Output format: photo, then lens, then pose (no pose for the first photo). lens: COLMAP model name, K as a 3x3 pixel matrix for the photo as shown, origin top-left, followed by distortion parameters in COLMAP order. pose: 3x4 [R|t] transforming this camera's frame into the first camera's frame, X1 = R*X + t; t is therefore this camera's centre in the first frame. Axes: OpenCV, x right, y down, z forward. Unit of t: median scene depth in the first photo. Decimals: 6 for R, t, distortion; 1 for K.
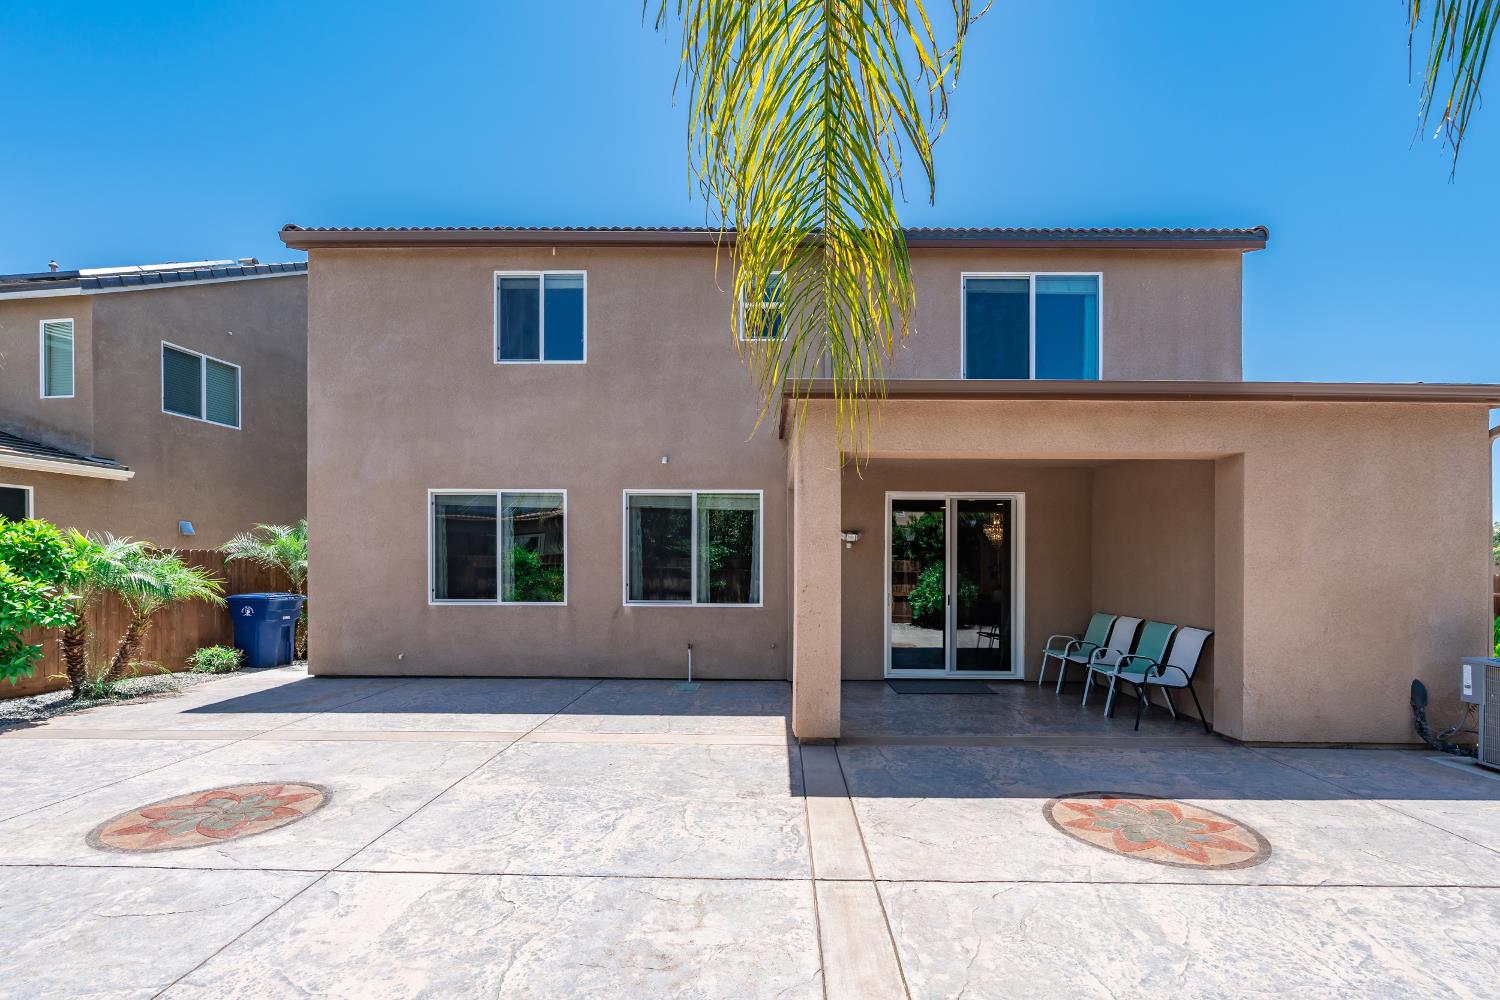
lens RADIAL K [[666.9, 0, 752.2], [0, 666.9, 553.0], [0, 0, 1]] dist [-0.003027, -0.000204]
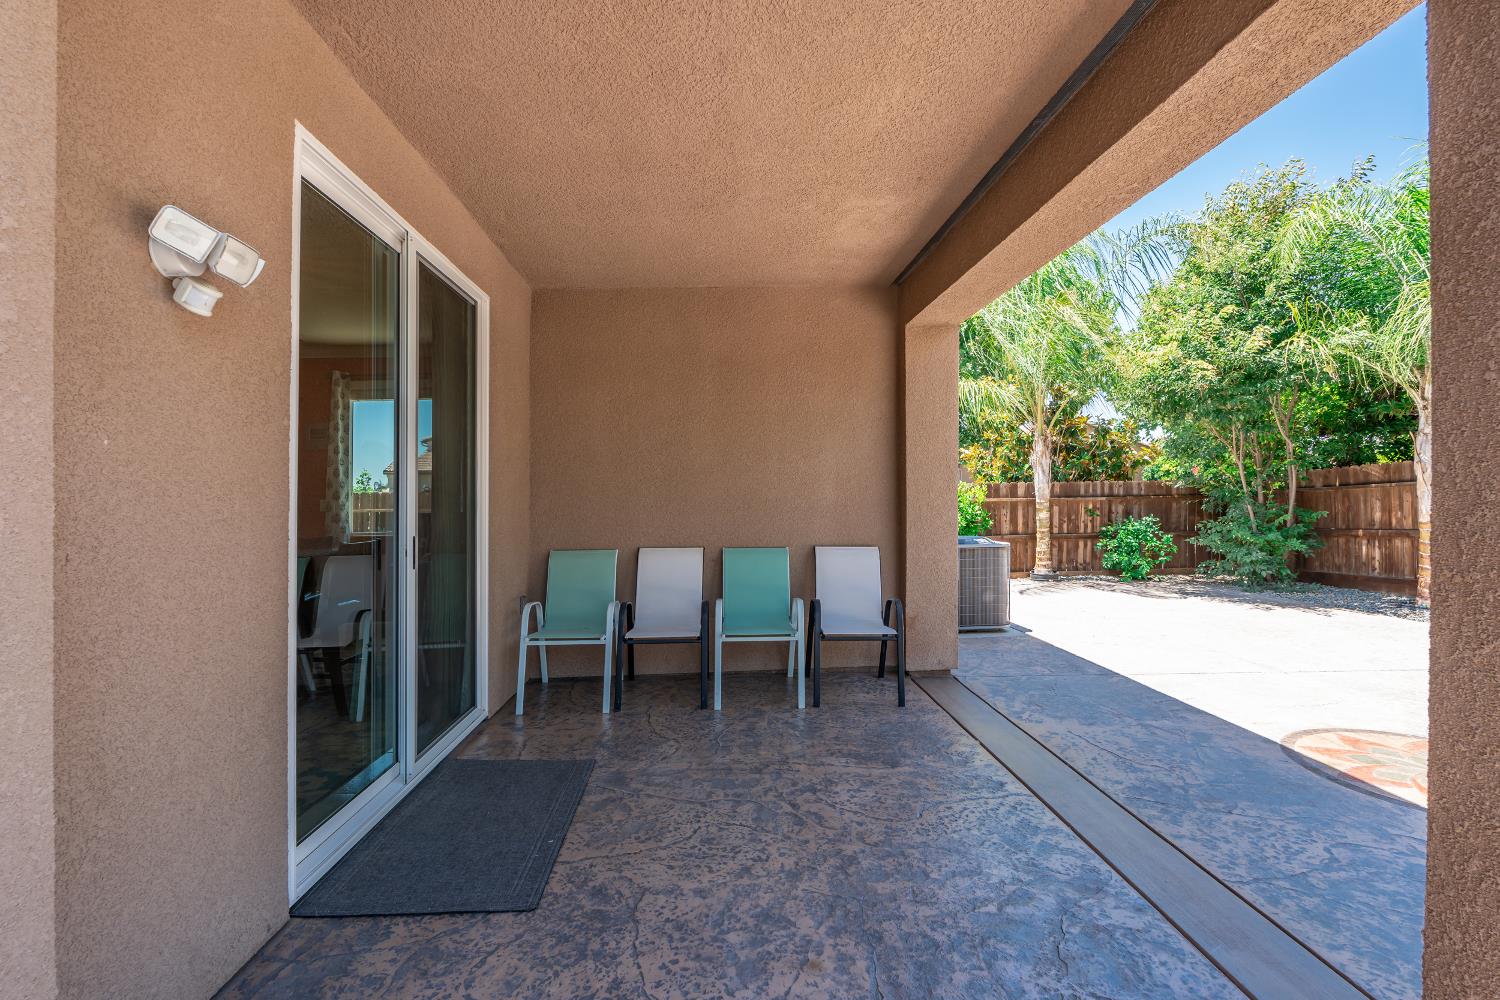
lens RADIAL K [[670.1, 0, 750.0], [0, 670.1, 500.0], [0, 0, 1]] dist [0.000186, 0.000007]
pose [[-0.063378, -0.008292, 0.997955, -0.053262], [0.001891, 0.999963, 0.008429, 0.041352], [-0.997988, 0.002421, -0.063360, 0.860054]]
